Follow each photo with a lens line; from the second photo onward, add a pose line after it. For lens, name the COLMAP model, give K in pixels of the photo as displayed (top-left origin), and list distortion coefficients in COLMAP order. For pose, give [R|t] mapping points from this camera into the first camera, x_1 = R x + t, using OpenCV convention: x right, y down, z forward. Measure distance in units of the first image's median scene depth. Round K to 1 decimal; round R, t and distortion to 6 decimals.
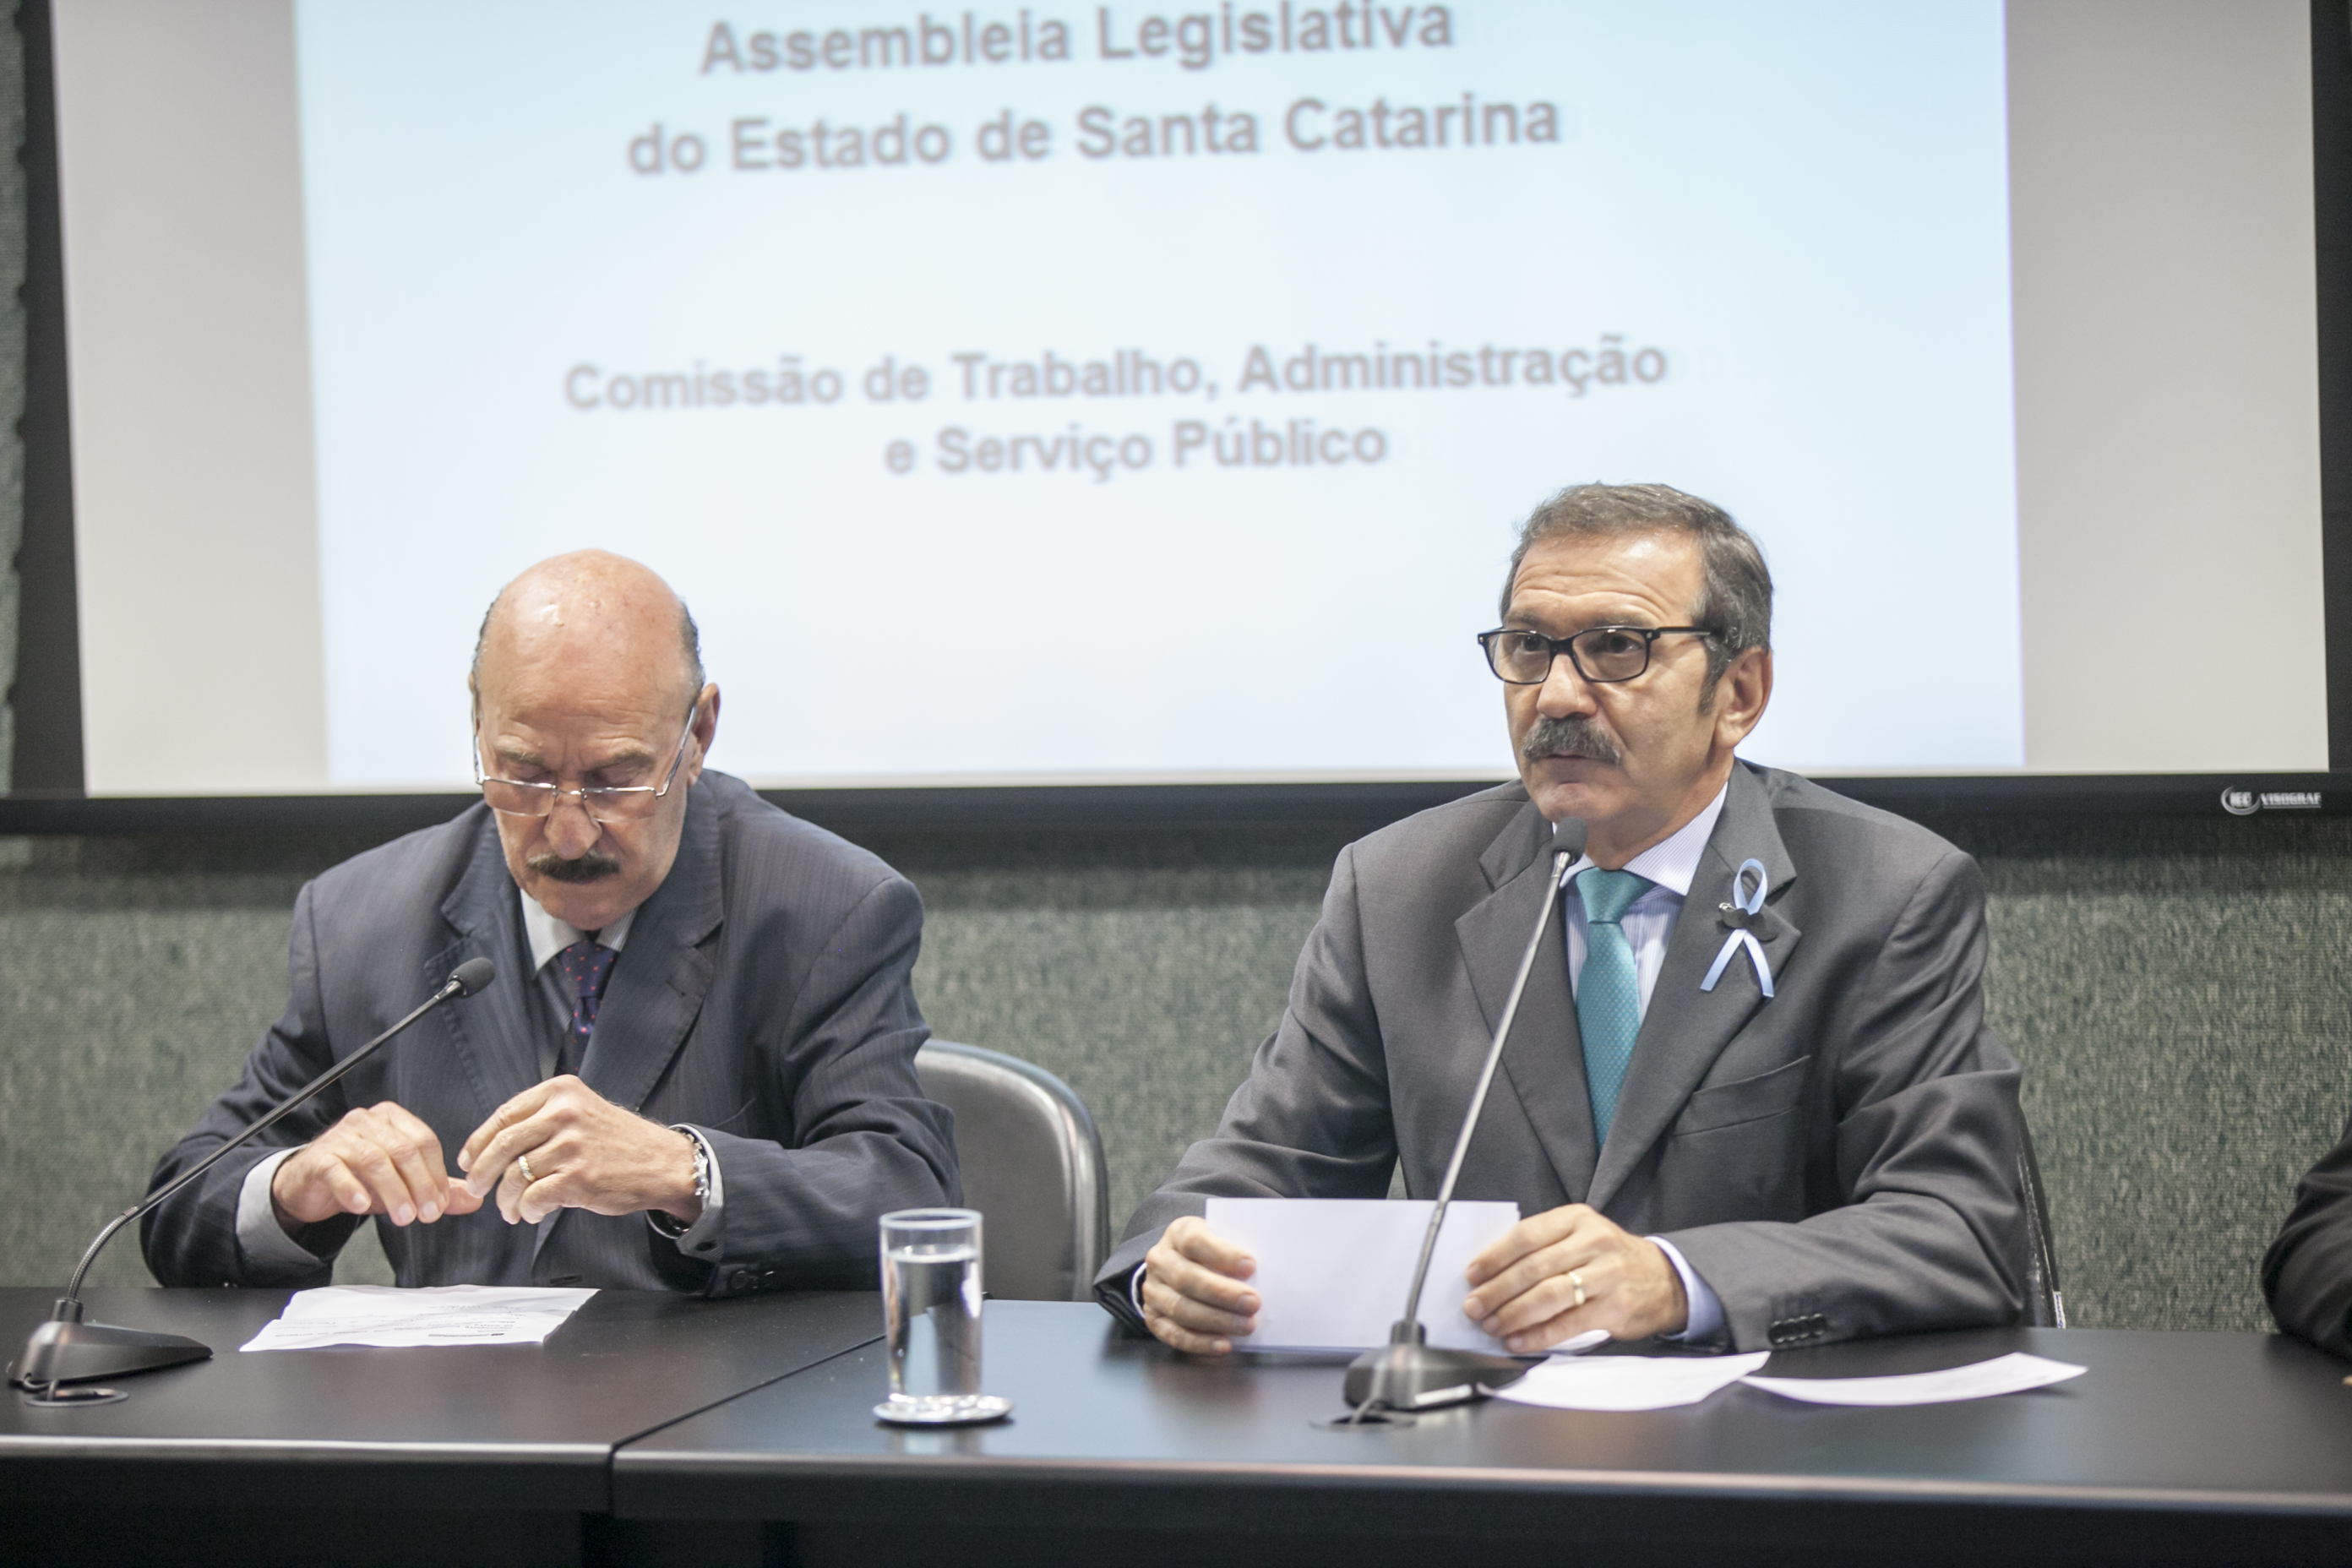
lens RADIAL K [[8311.6, 0, 1180.6], [0, 8311.6, 878.6], [0, 0, 1]] dist [0.203985, 1.125210]
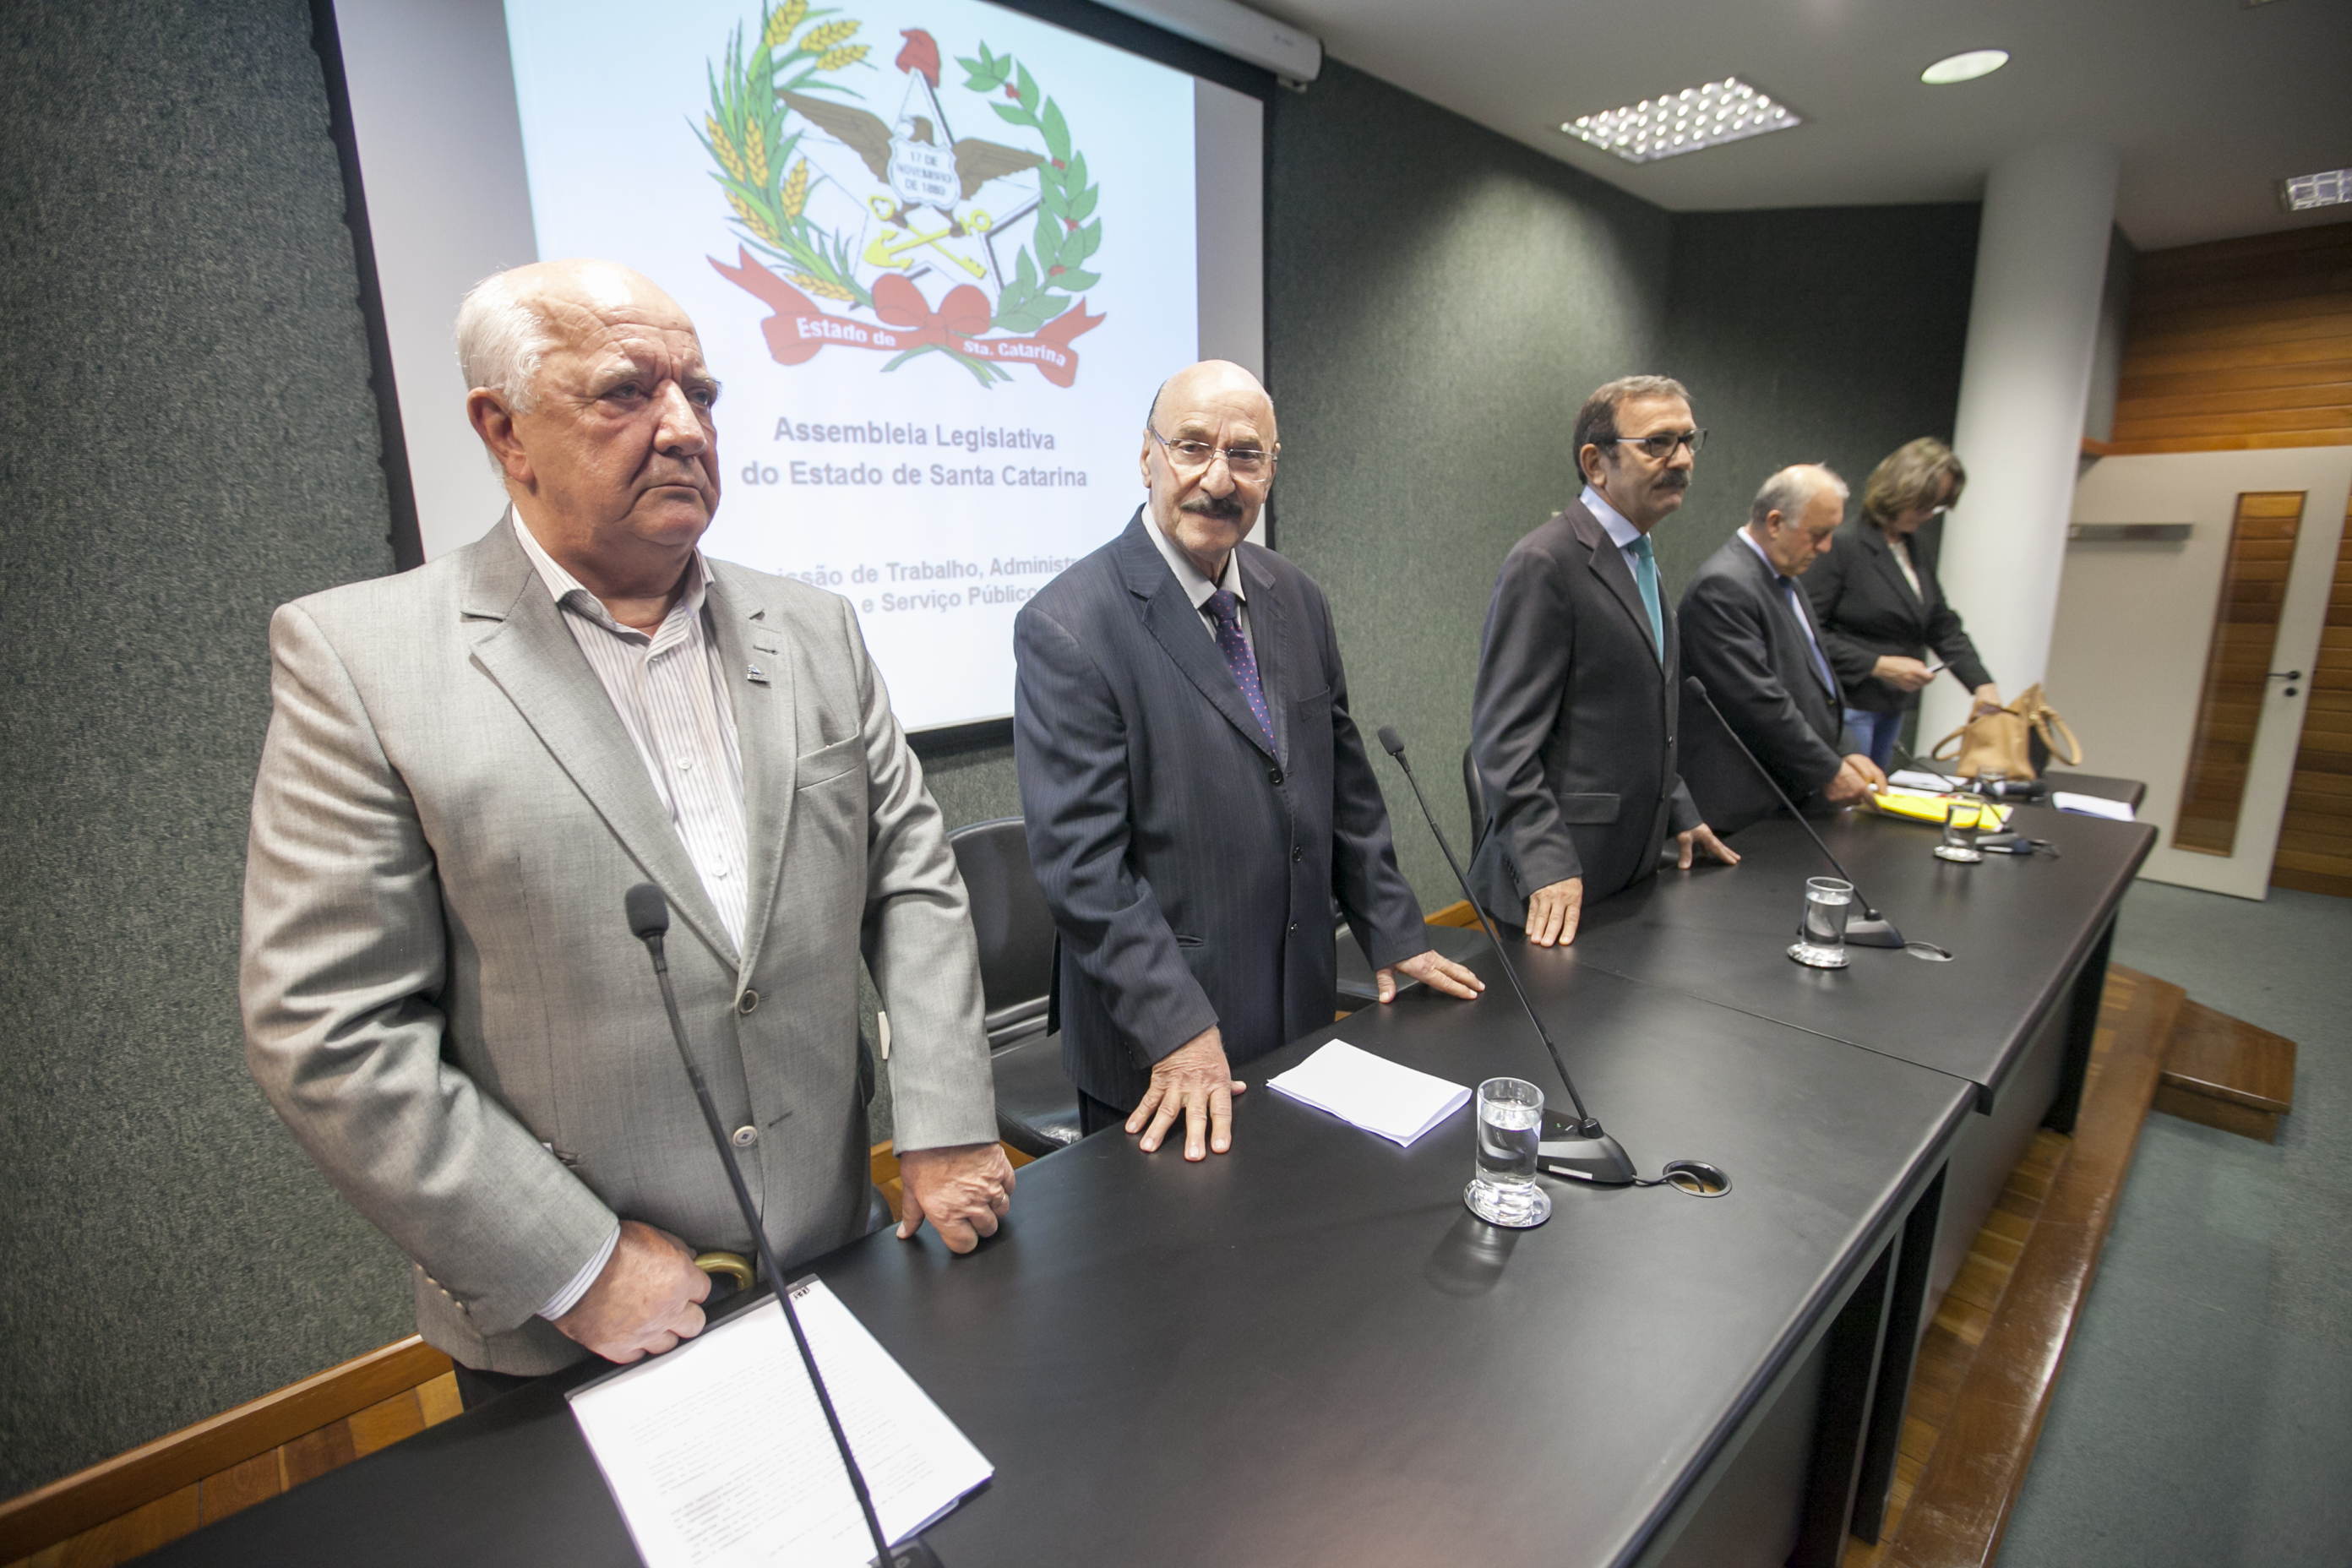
lens RADIAL K [[1065.1, 0, 1183.5], [0, 1065.1, 775.5], [0, 0, 1]] dist [-0.046328, 0.014804]
pose [[0.490692, -0.172510, 0.854085, -0.271462], [0.082636, 0.985001, 0.151477, -0.042209], [-0.867406, -0.003750, 0.497587, 0.784045]]
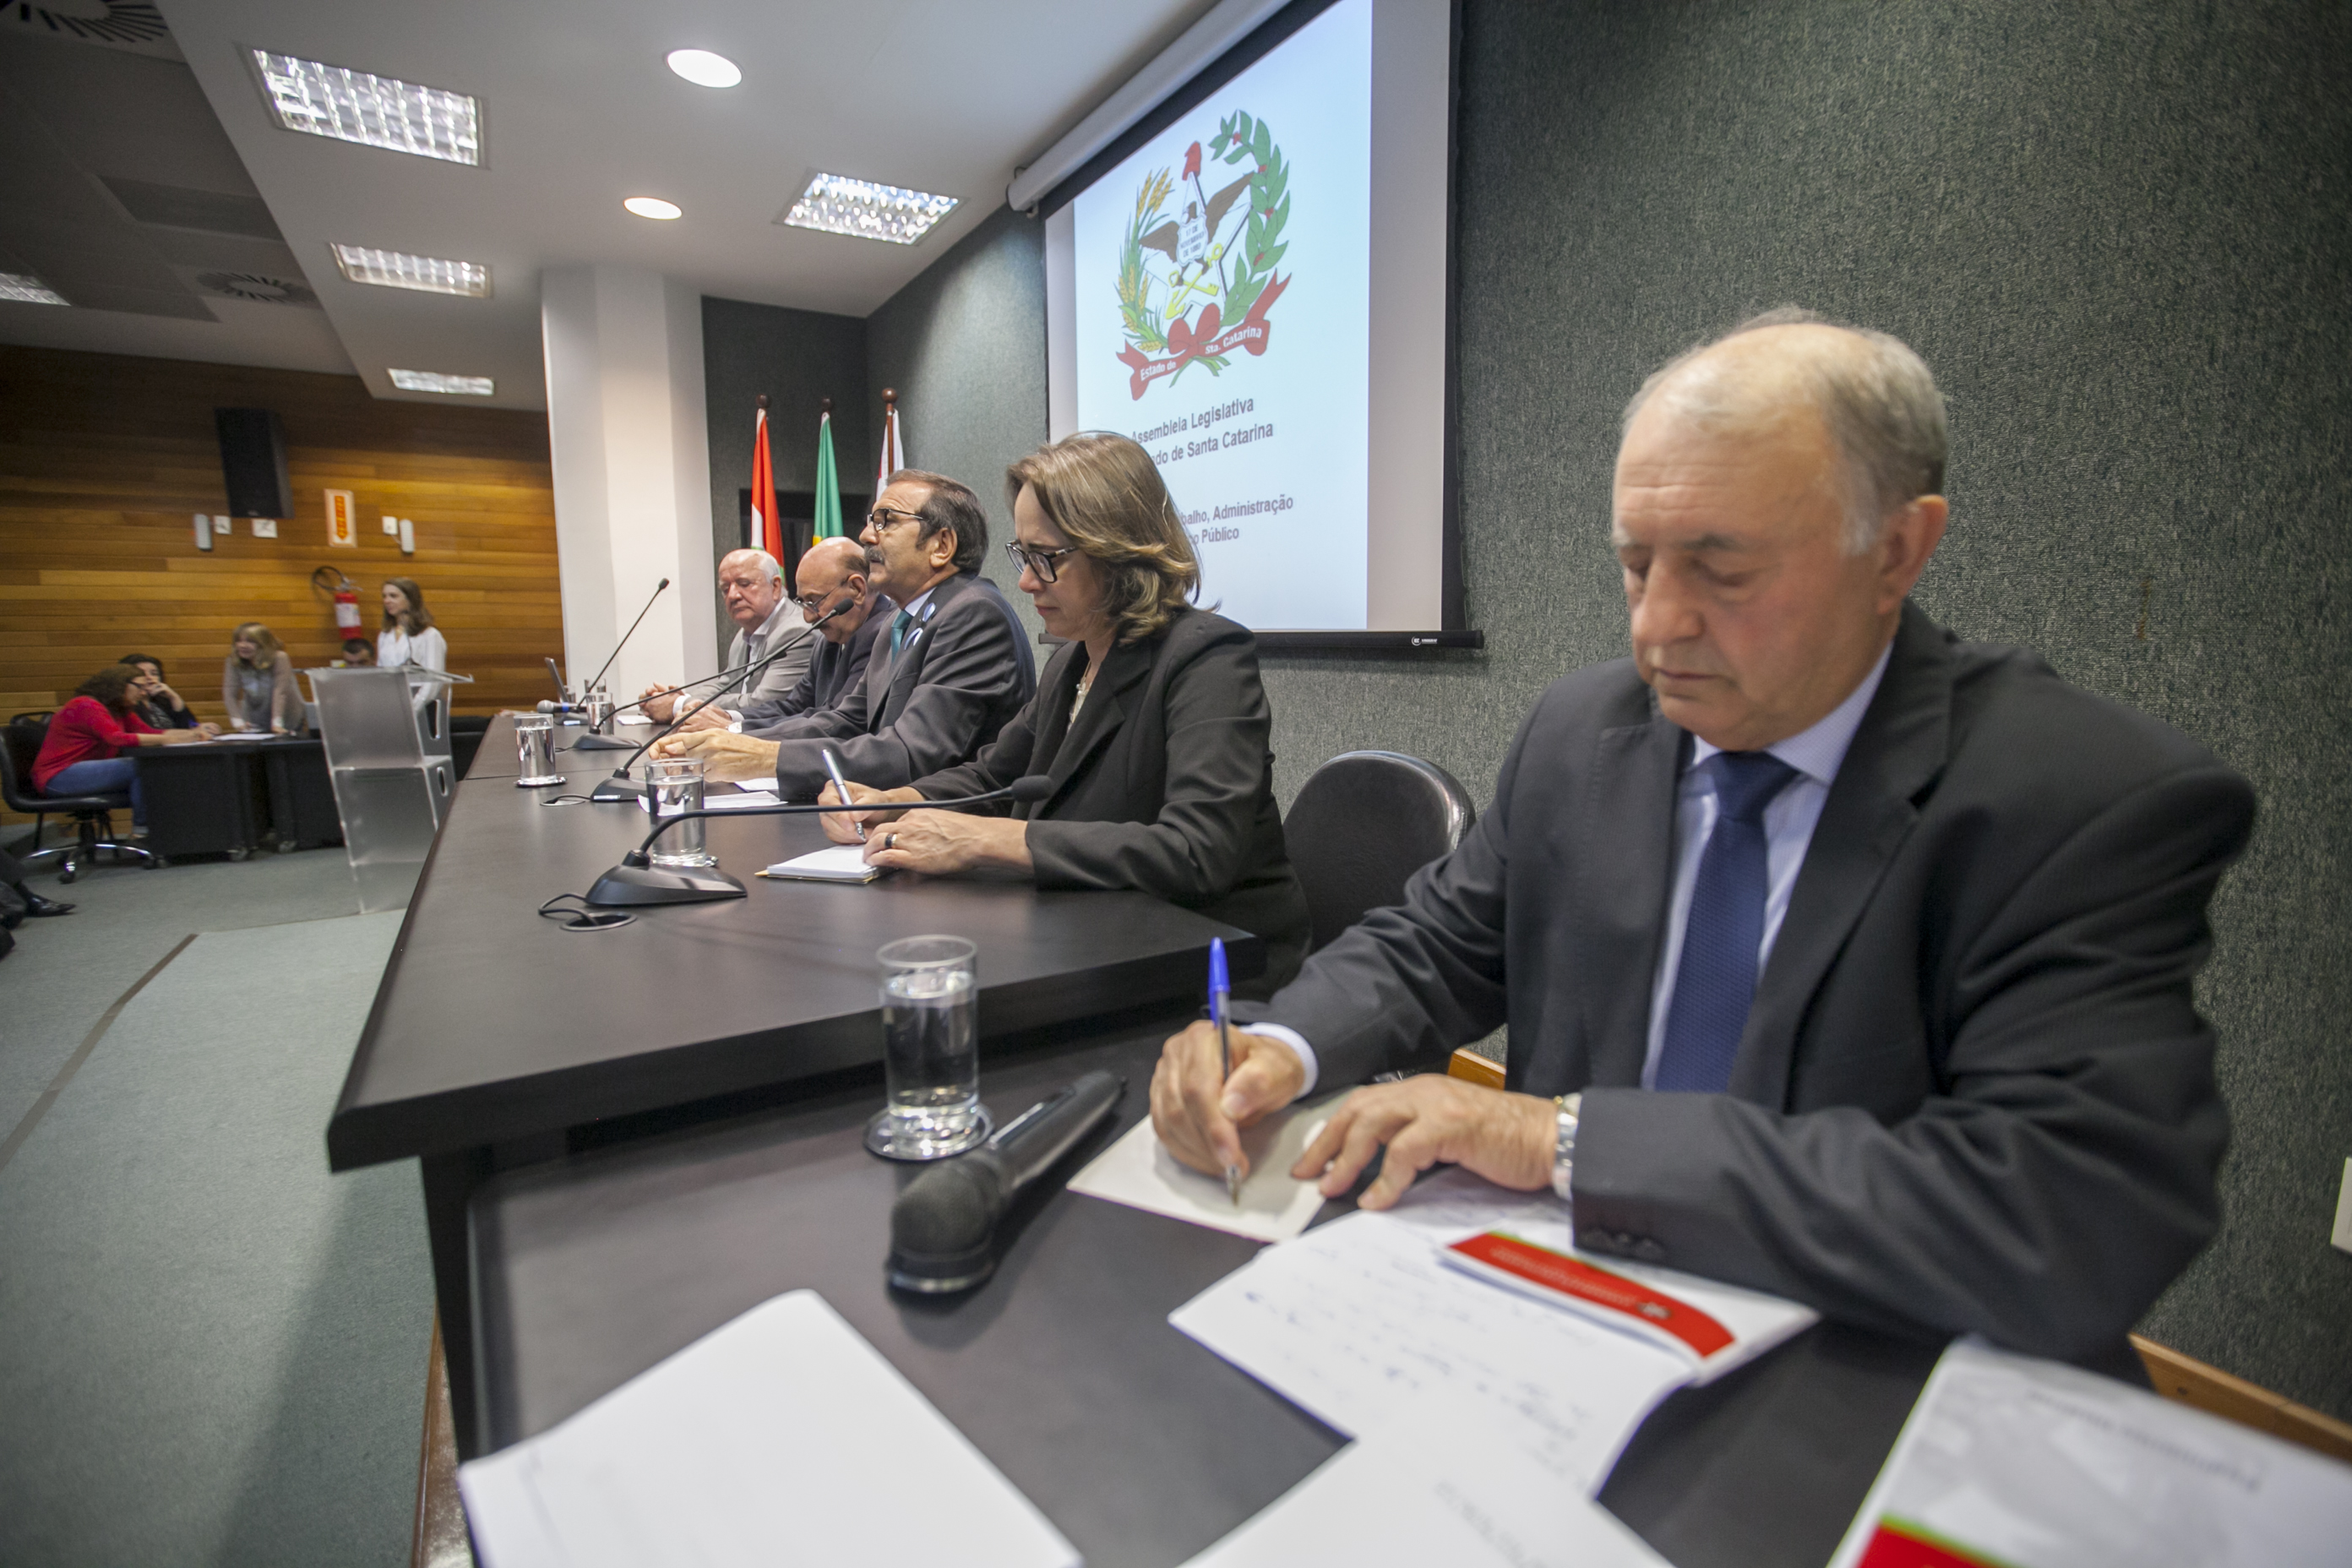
lens RADIAL K [[1065.1, 0, 1183.5], [0, 1065.1, 775.5], [0, 0, 1]] dist [-0.046328, 0.014804]
pose [[0.775772, 0.112699, -0.620867, 0.291604], [-0.077497, 0.993489, 0.083504, 0.012189], [0.626236, -0.016665, 0.779455, 0.649527]]
